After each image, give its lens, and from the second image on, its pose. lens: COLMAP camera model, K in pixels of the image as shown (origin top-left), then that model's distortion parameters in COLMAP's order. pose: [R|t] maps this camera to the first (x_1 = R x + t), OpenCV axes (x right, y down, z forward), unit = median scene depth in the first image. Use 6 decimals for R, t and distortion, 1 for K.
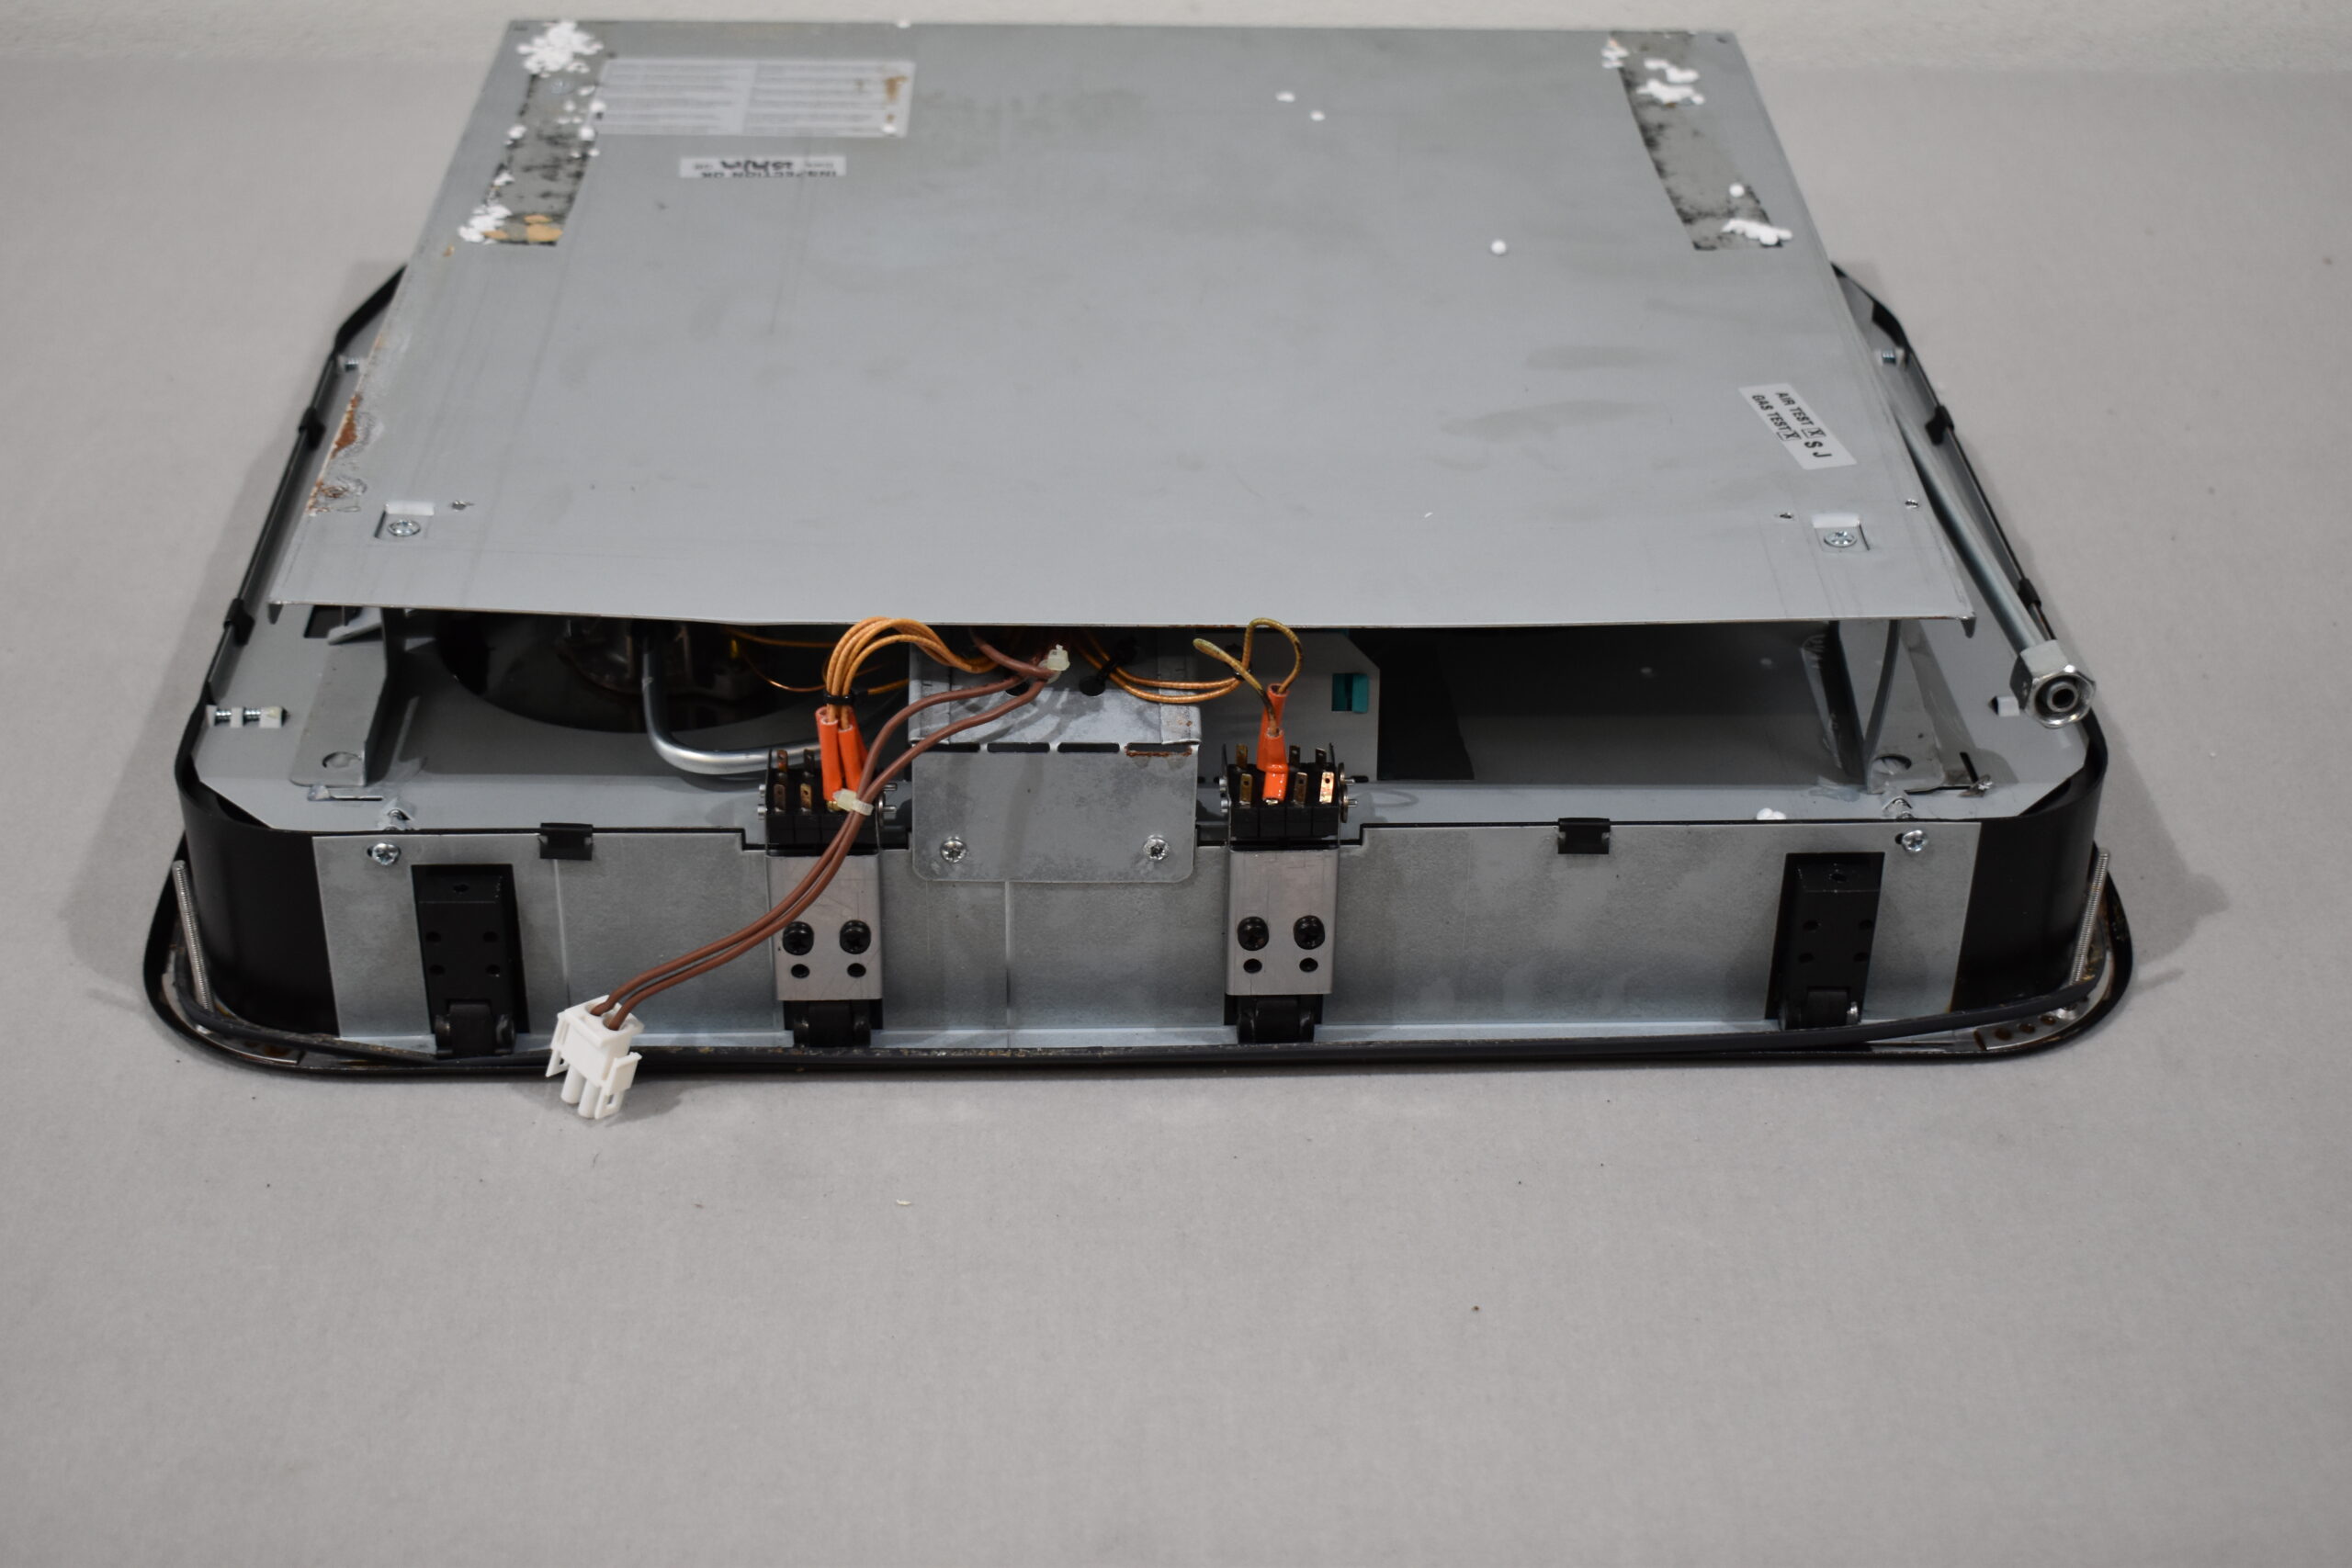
lens RADIAL K [[3526.9, 0, 1174.8], [0, 3526.9, 783.1], [0, 0, 1]] dist [-0.047860, 0.000000]
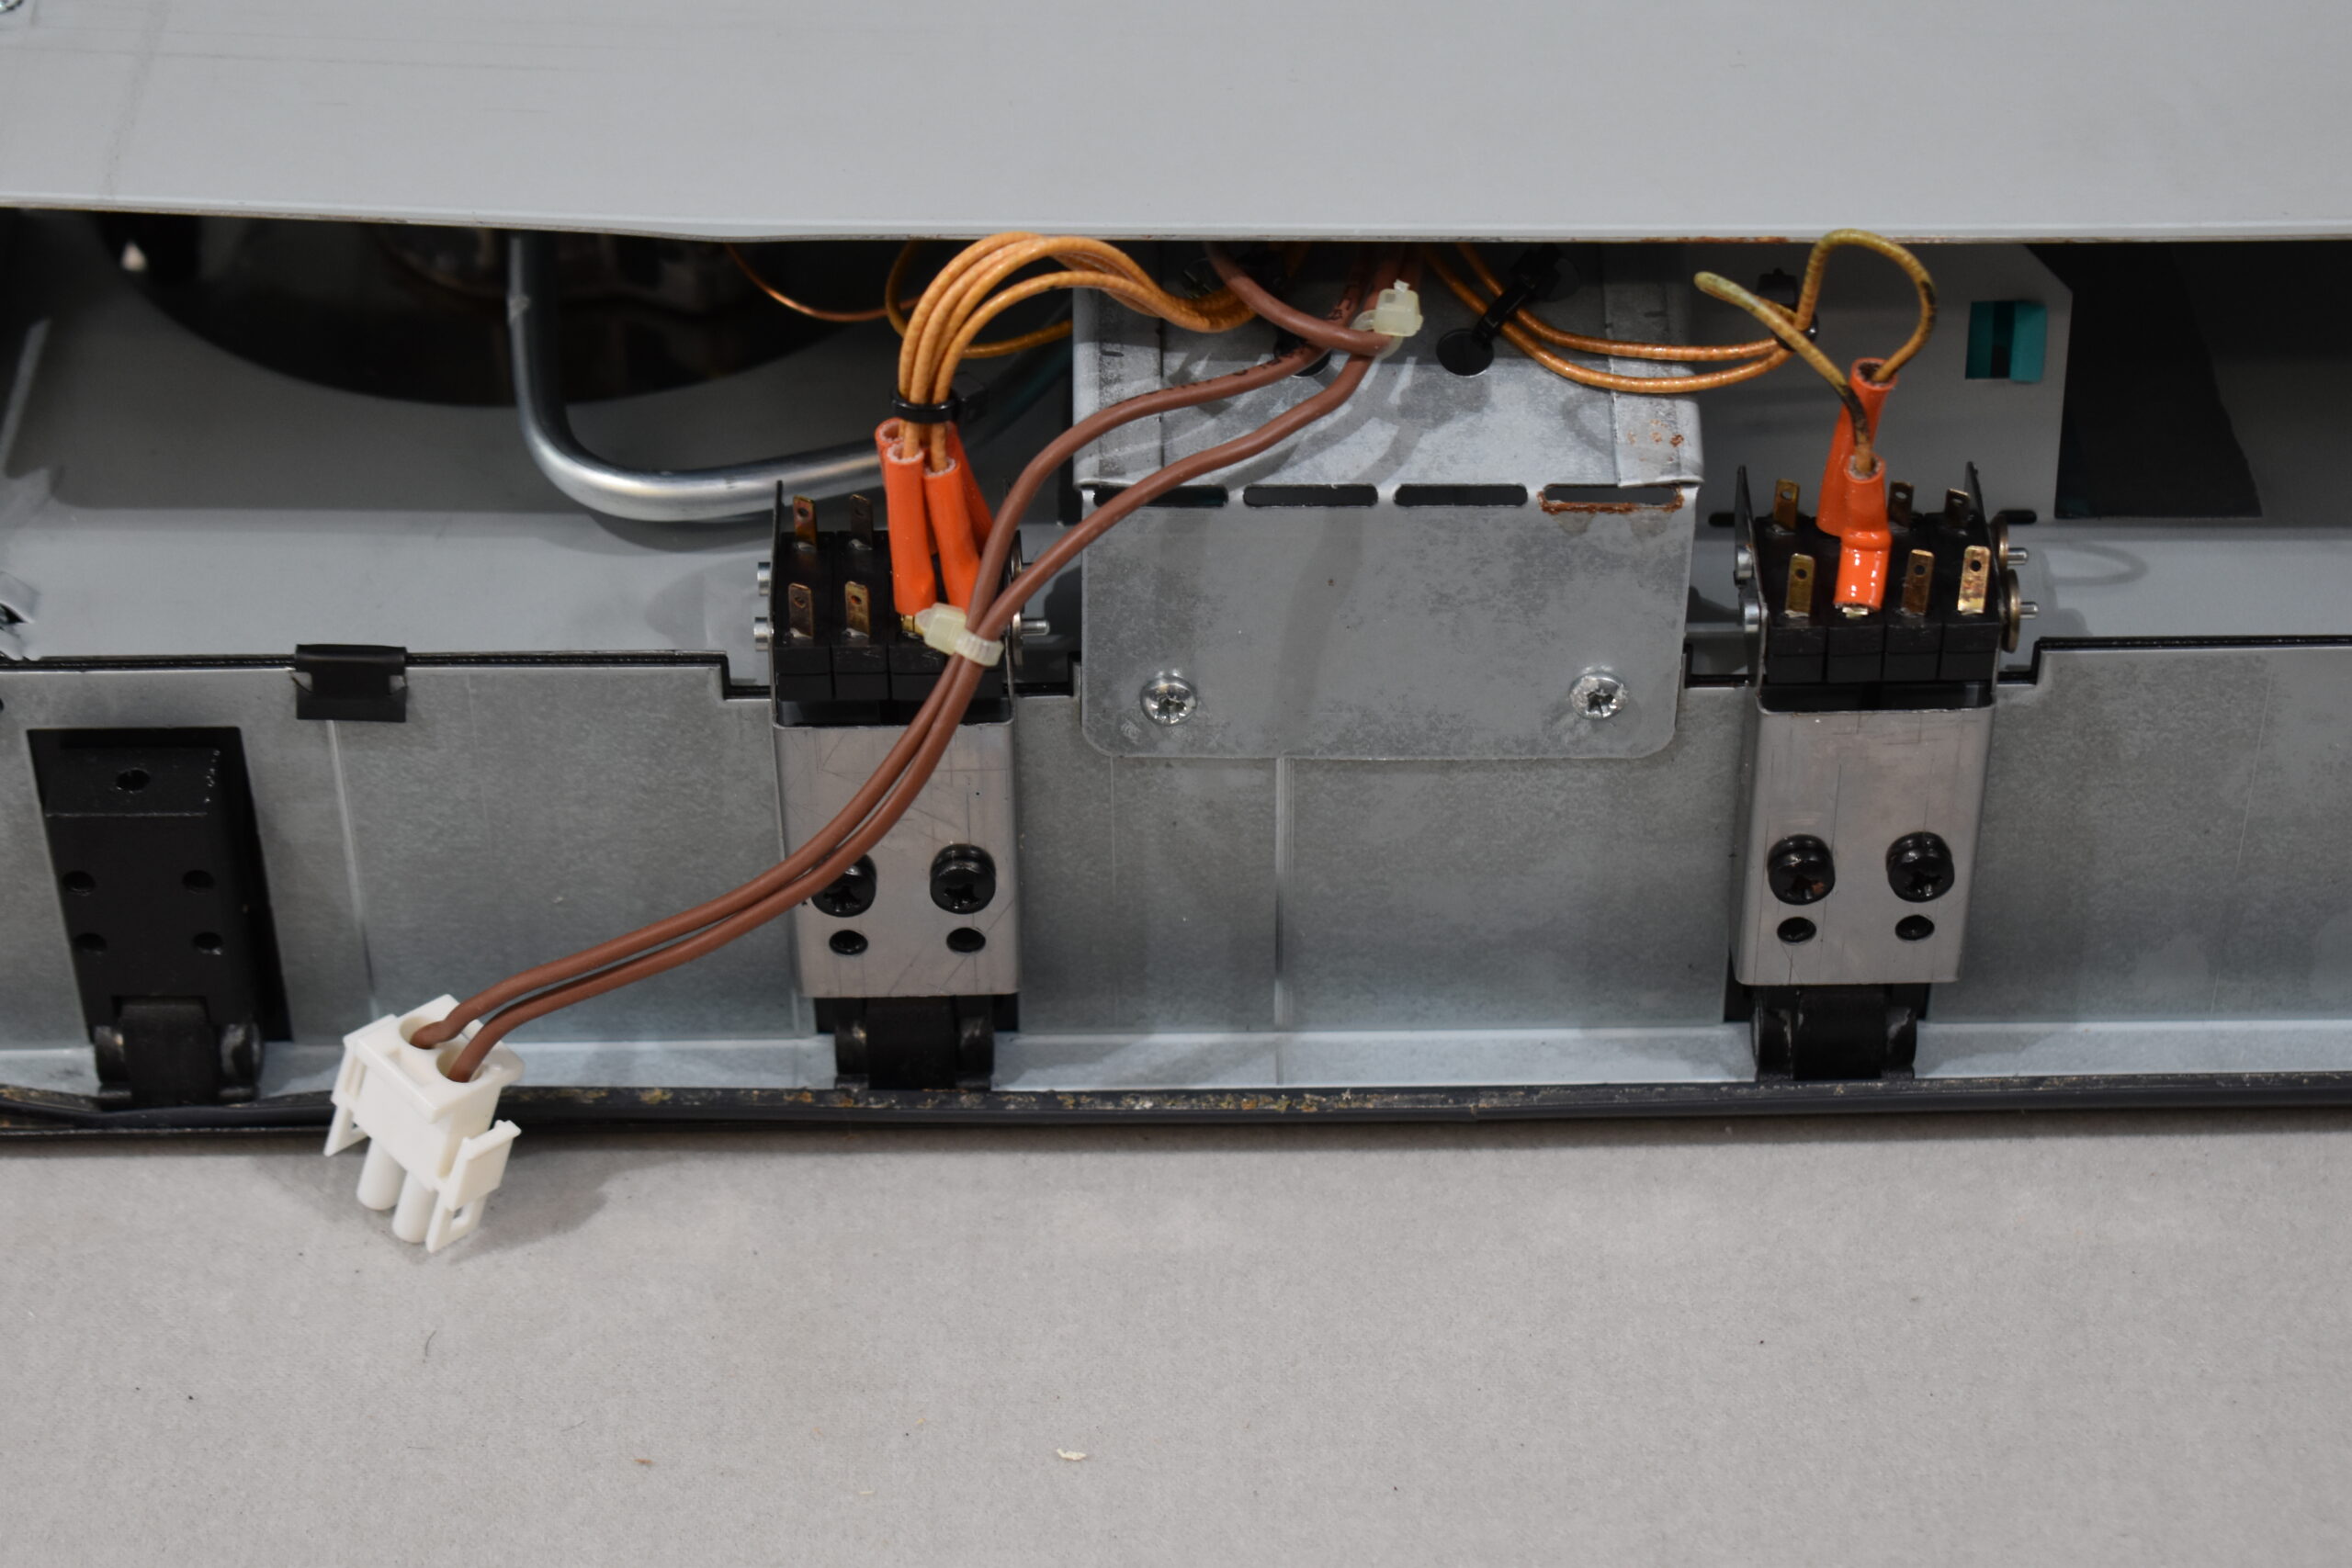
lens RADIAL K [[5356.8, 0, 1175.3], [0, 5356.8, 785.5], [0, 0, 1]] dist [0.051074, 0.000000]
pose [[0.999206, 0.002375, -0.039760, -0.033080], [0.003812, 0.987939, 0.154794, -0.079969], [0.039648, -0.154823, 0.987146, 0.286963]]
